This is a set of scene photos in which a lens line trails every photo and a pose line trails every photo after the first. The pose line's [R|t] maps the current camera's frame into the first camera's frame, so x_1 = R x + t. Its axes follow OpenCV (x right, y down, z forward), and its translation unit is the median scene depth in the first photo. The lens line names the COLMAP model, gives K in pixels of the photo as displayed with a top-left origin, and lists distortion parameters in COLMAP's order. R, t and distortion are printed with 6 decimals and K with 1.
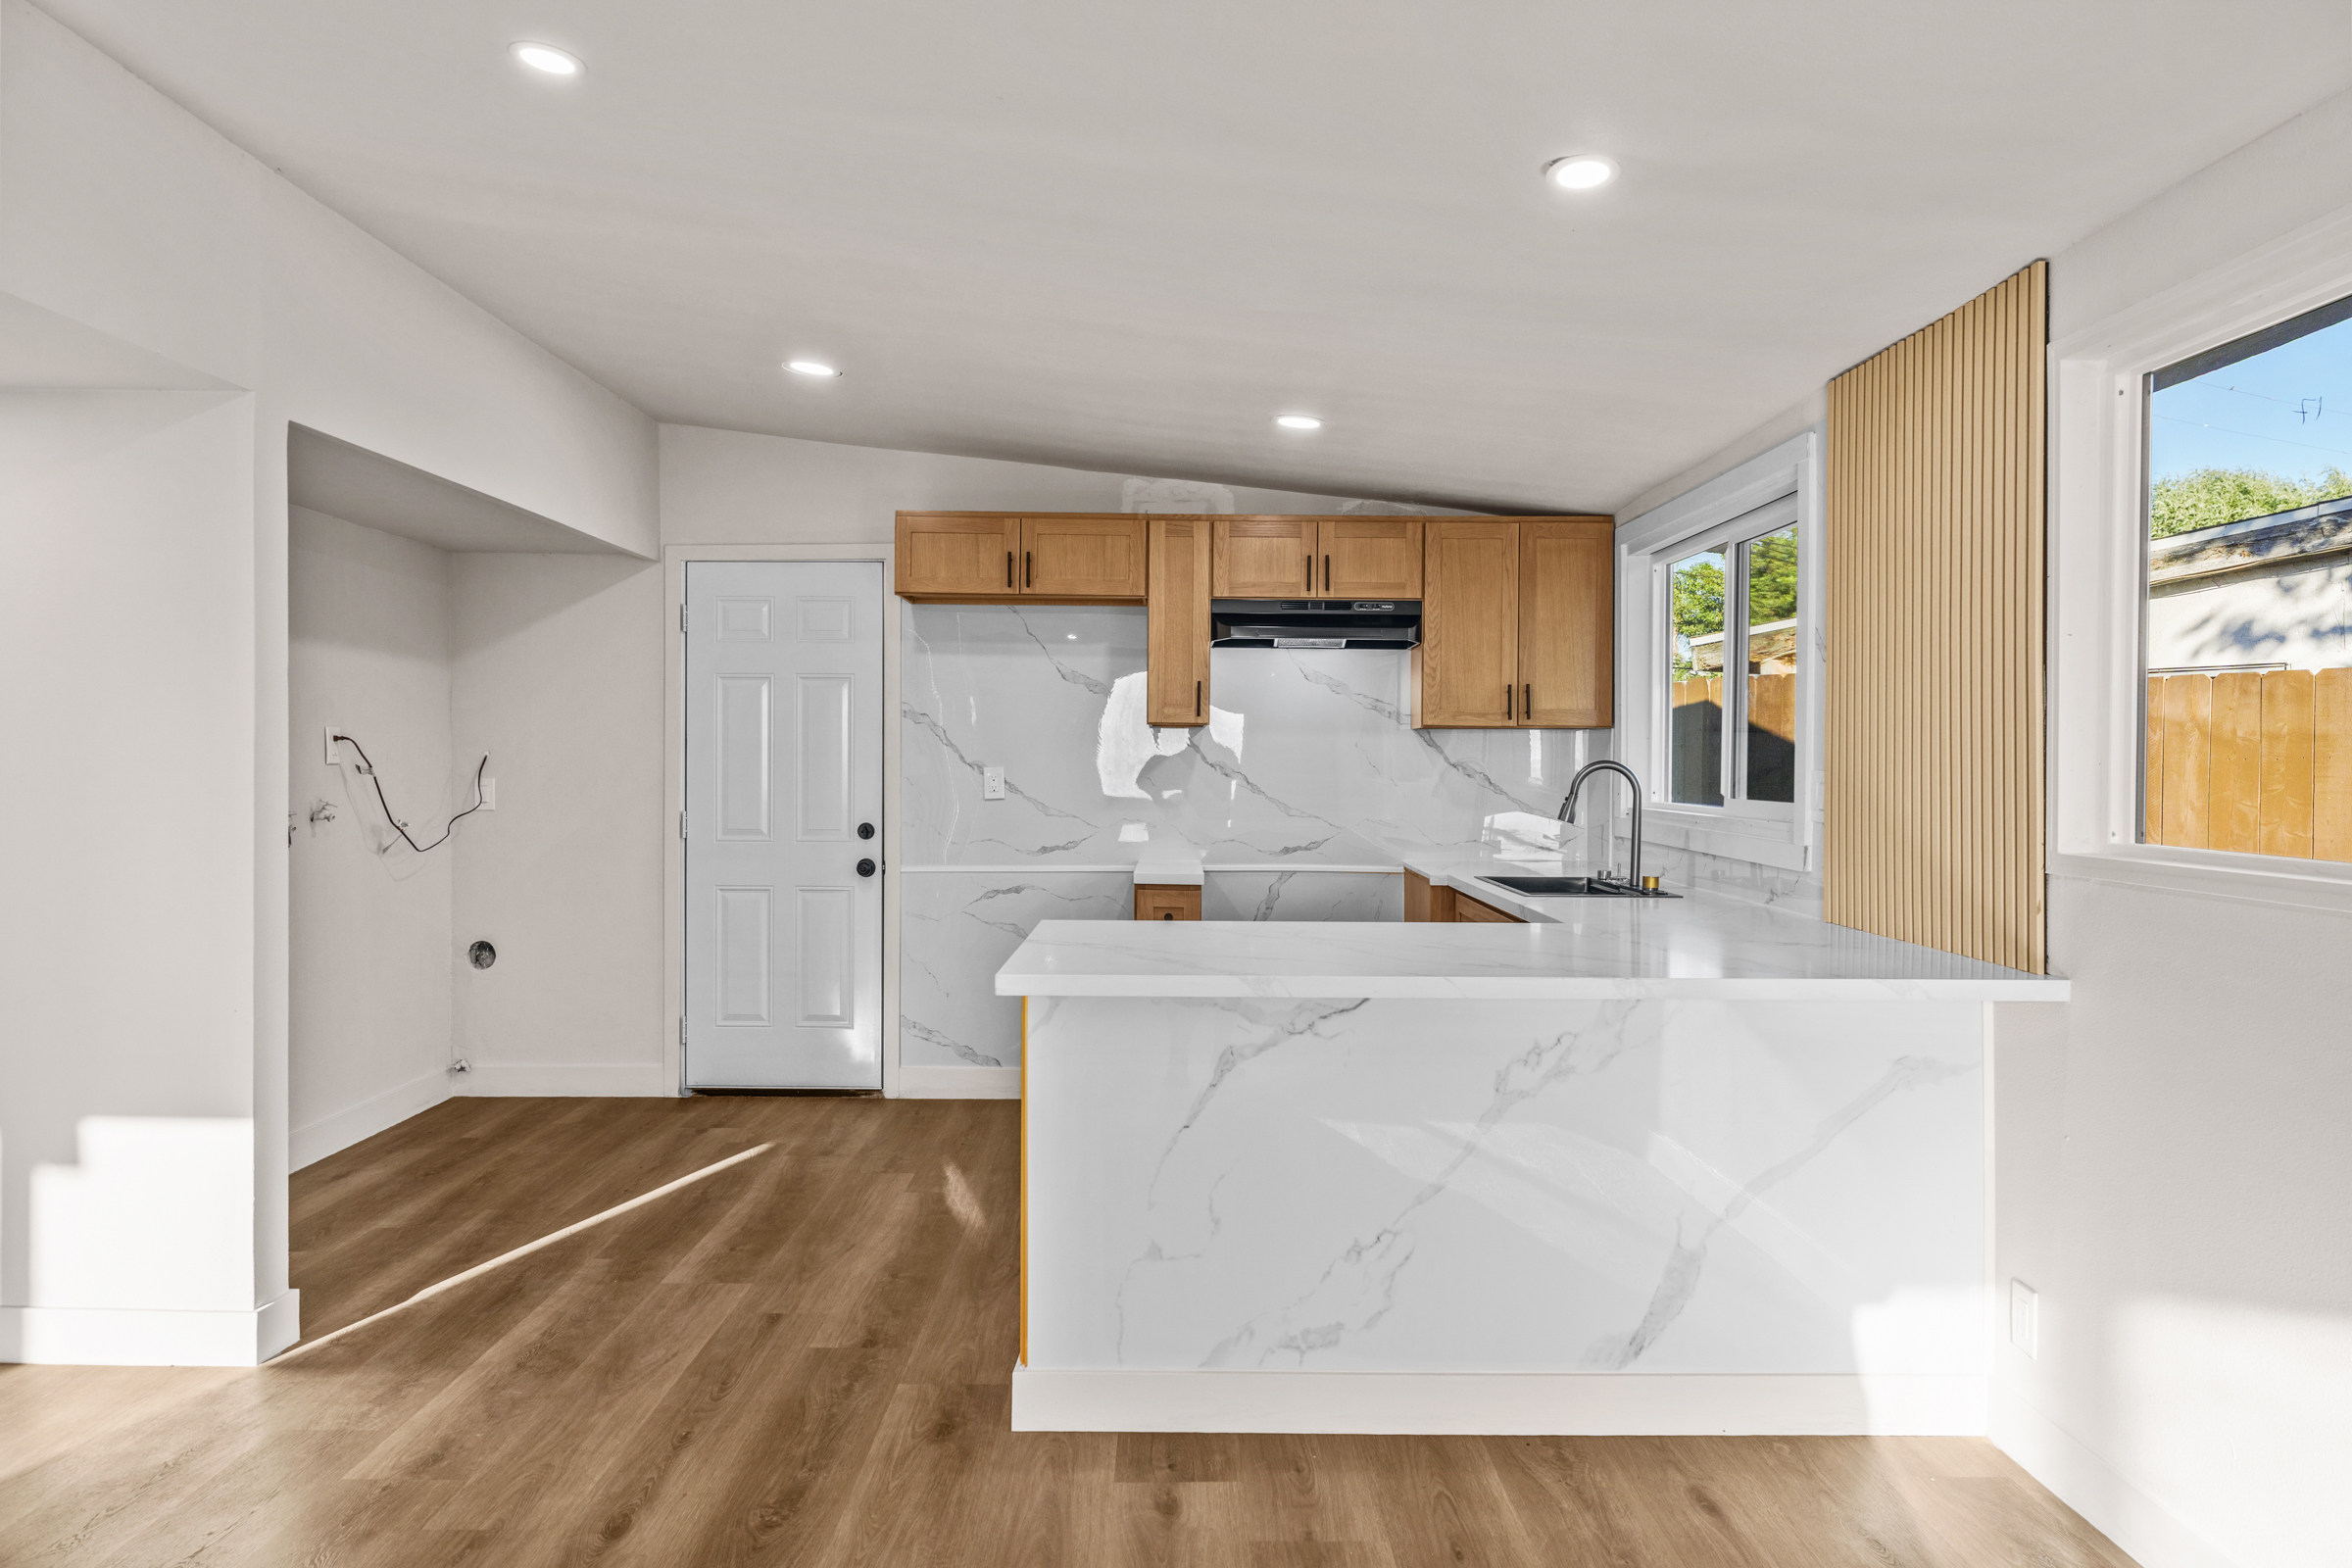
lens RADIAL K [[1549.3, 0, 1173.8], [0, 1549.3, 778.3], [0, 0, 1]] dist [0.006961, 0.002688]
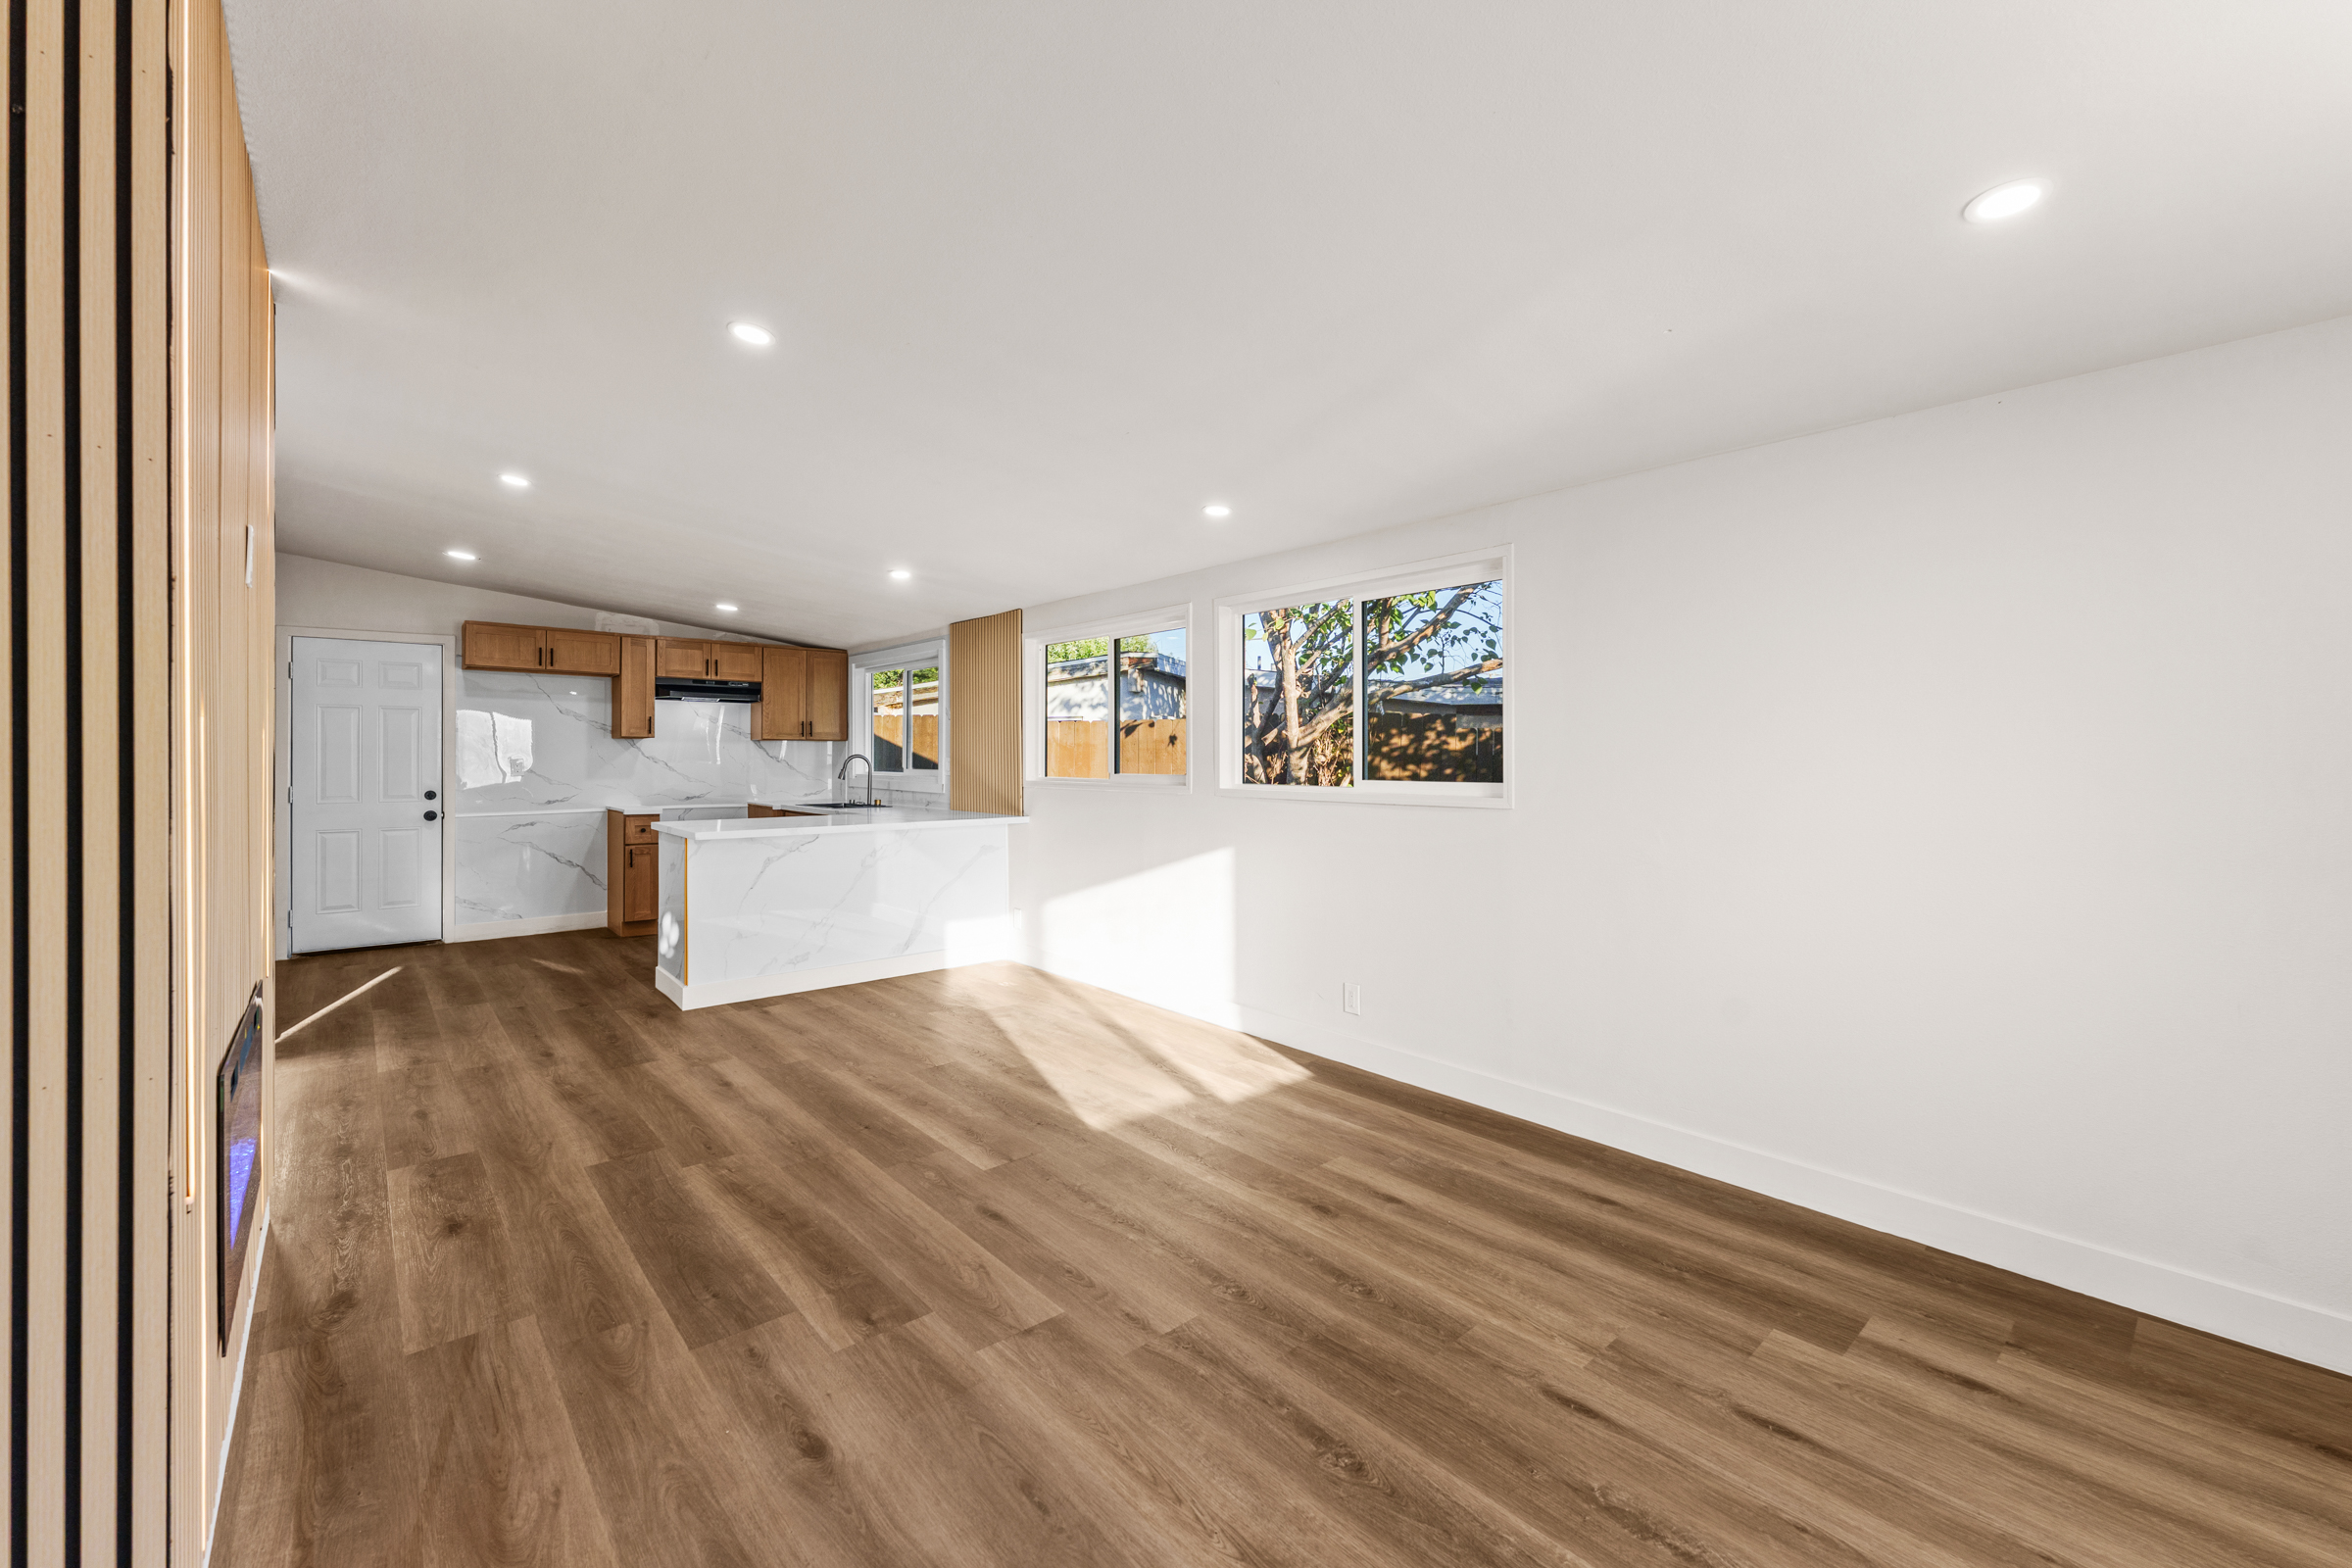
lens RADIAL K [[945.0, 0, 1177.1], [0, 945.0, 753.8], [0, 0, 1]] dist [-0.000705, 0.000042]
pose [[0.753434, -0.002377, 0.657519, -0.281830], [0.010689, 0.999906, -0.008633, 0.005206], [-0.657436, 0.013533, 0.753389, -0.407836]]
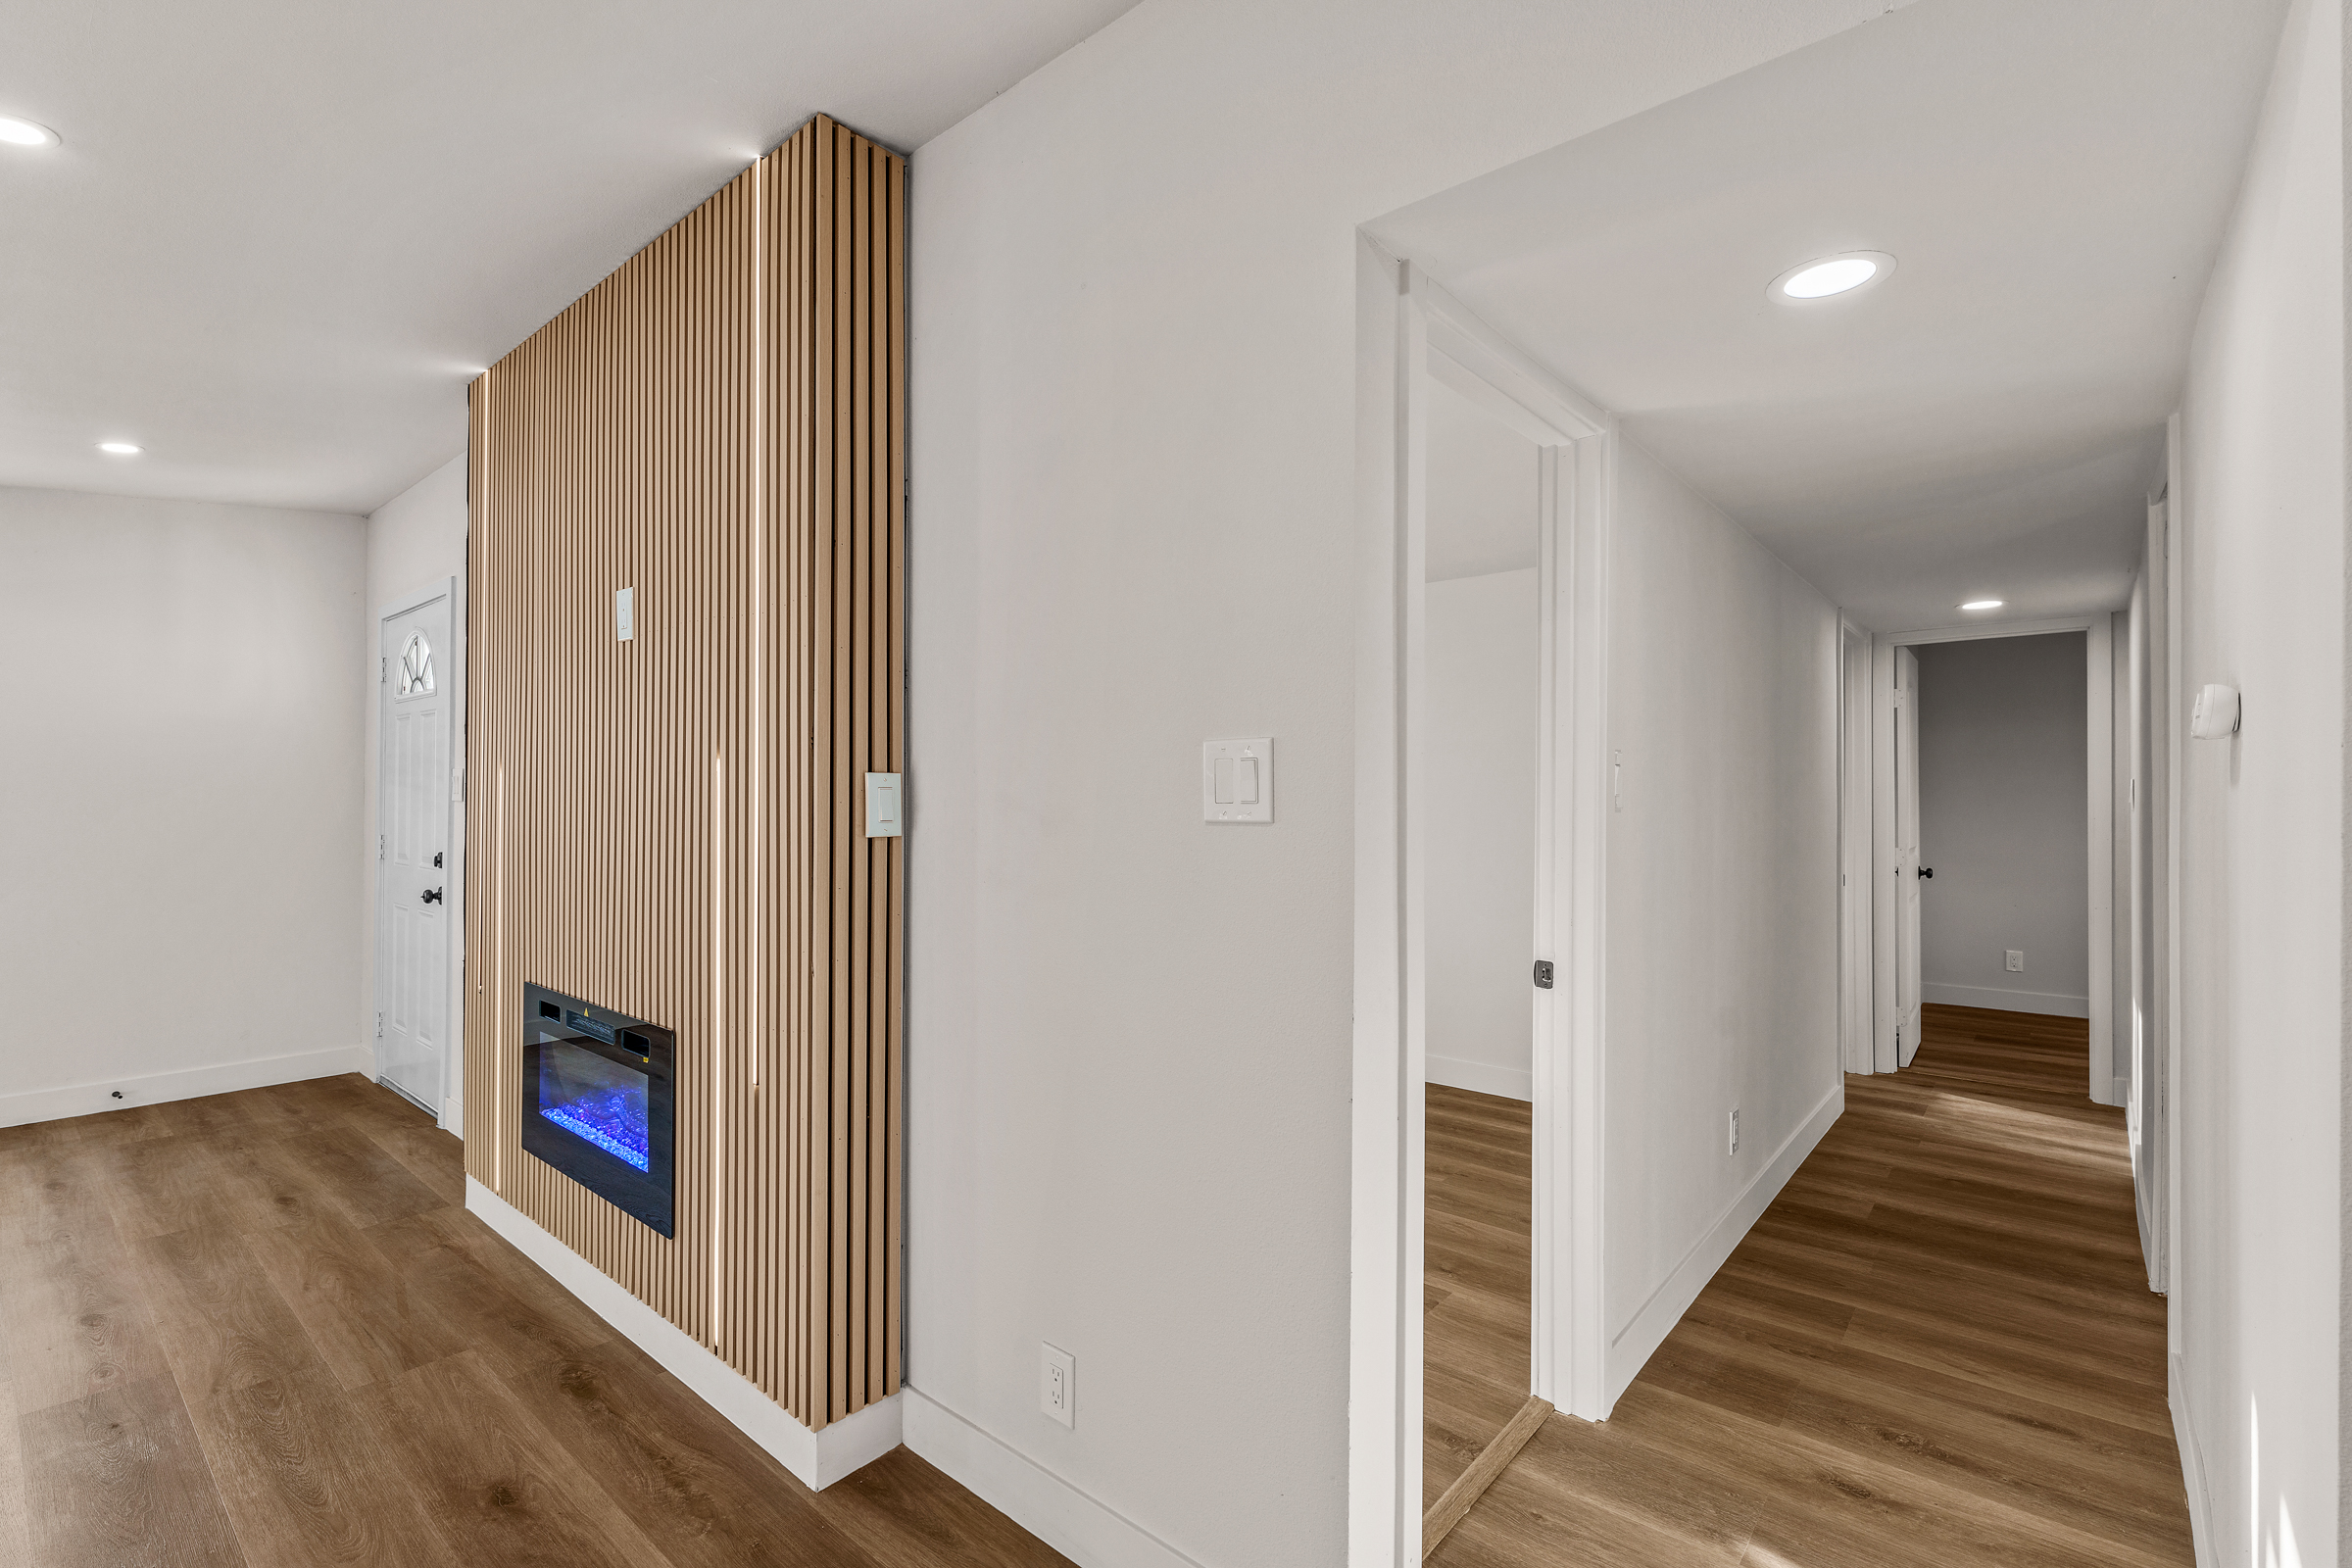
lens RADIAL K [[1046.8, 0, 1180.9], [0, 1046.8, 790.7], [0, 0, 1]] dist [-0.003019, -0.000231]
pose [[-0.648082, -0.011217, -0.761488, -0.126009], [-0.015506, 0.999879, -0.001531, -0.004685], [0.761413, 0.010815, -0.648177, 0.564780]]
